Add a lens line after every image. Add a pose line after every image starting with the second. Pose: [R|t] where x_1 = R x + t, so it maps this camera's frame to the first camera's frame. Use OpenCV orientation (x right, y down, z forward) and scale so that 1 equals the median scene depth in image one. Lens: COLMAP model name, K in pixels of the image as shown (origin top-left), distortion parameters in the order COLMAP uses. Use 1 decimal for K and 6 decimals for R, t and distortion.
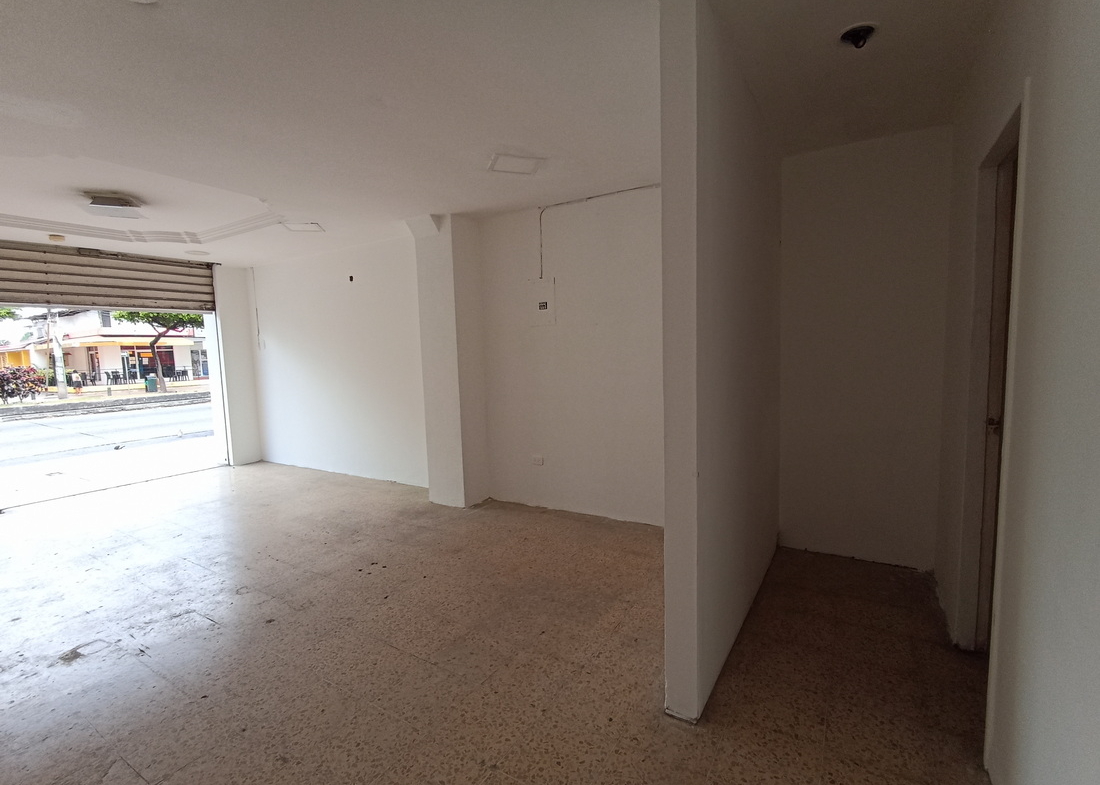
lens RADIAL K [[501.9, 0, 554.0], [0, 501.9, 394.8], [0, 0, 1]] dist [-0.002665, -0.000880]
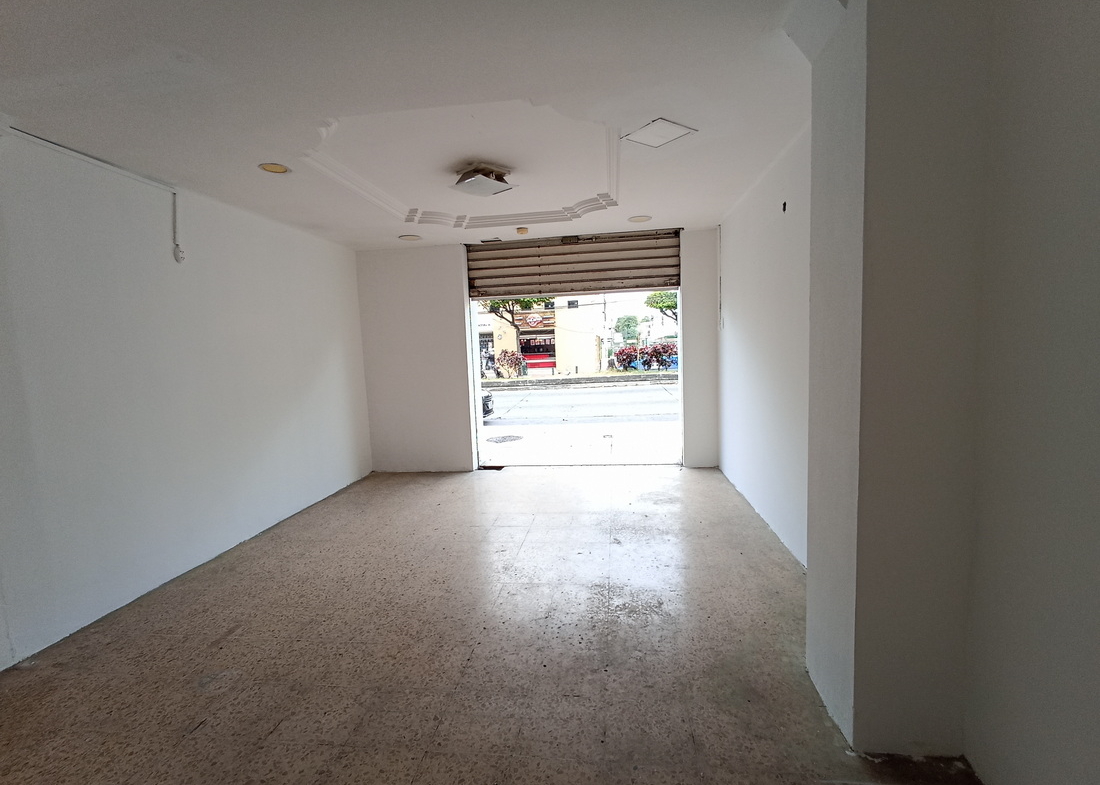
lens RADIAL K [[501.5, 0, 553.9], [0, 501.5, 396.9], [0, 0, 1]] dist [-0.002233, -0.000198]
pose [[0.417003, 0.102334, -0.903126, 0.049330], [-0.053799, 0.994678, 0.087866, -0.070918], [0.907312, 0.011947, 0.420289, 0.760443]]
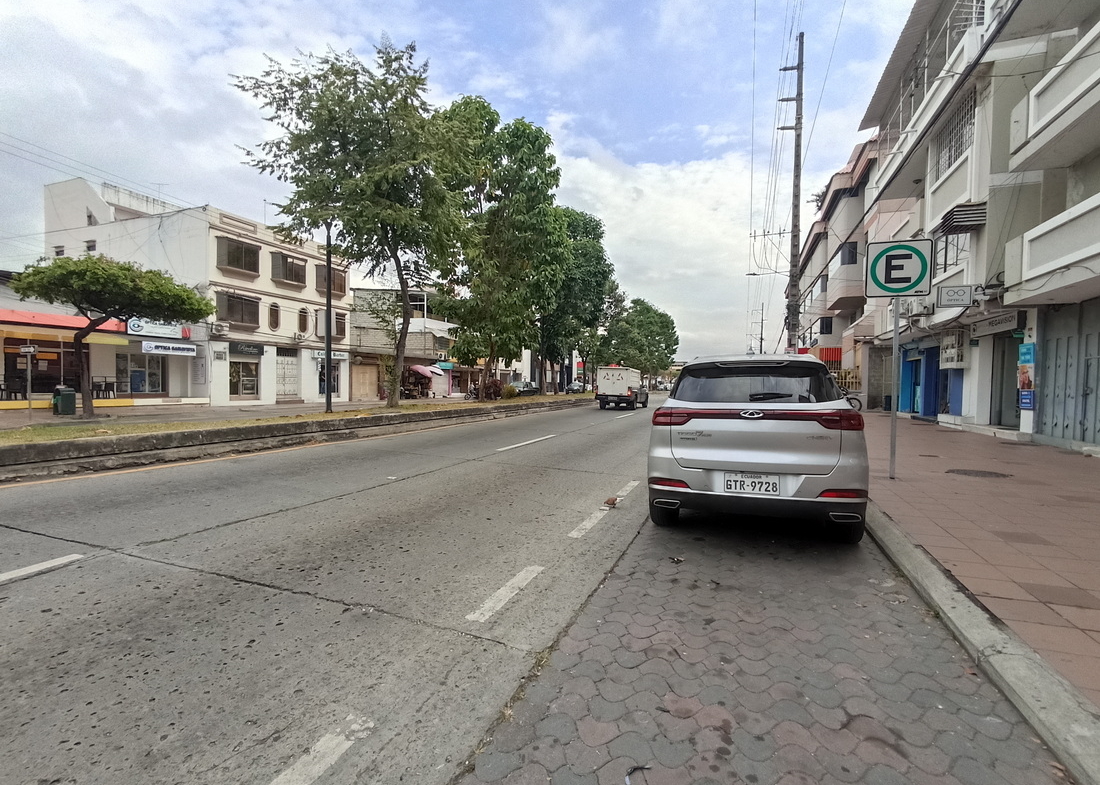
lens RADIAL K [[501.5, 0, 553.9], [0, 501.5, 396.9], [0, 0, 1]] dist [-0.002233, -0.000198]
pose [[0.981568, 0.040068, 0.186866, -1.833811], [-0.028303, 0.997470, -0.065209, -0.016842], [-0.189006, 0.058719, 0.980219, 1.541347]]
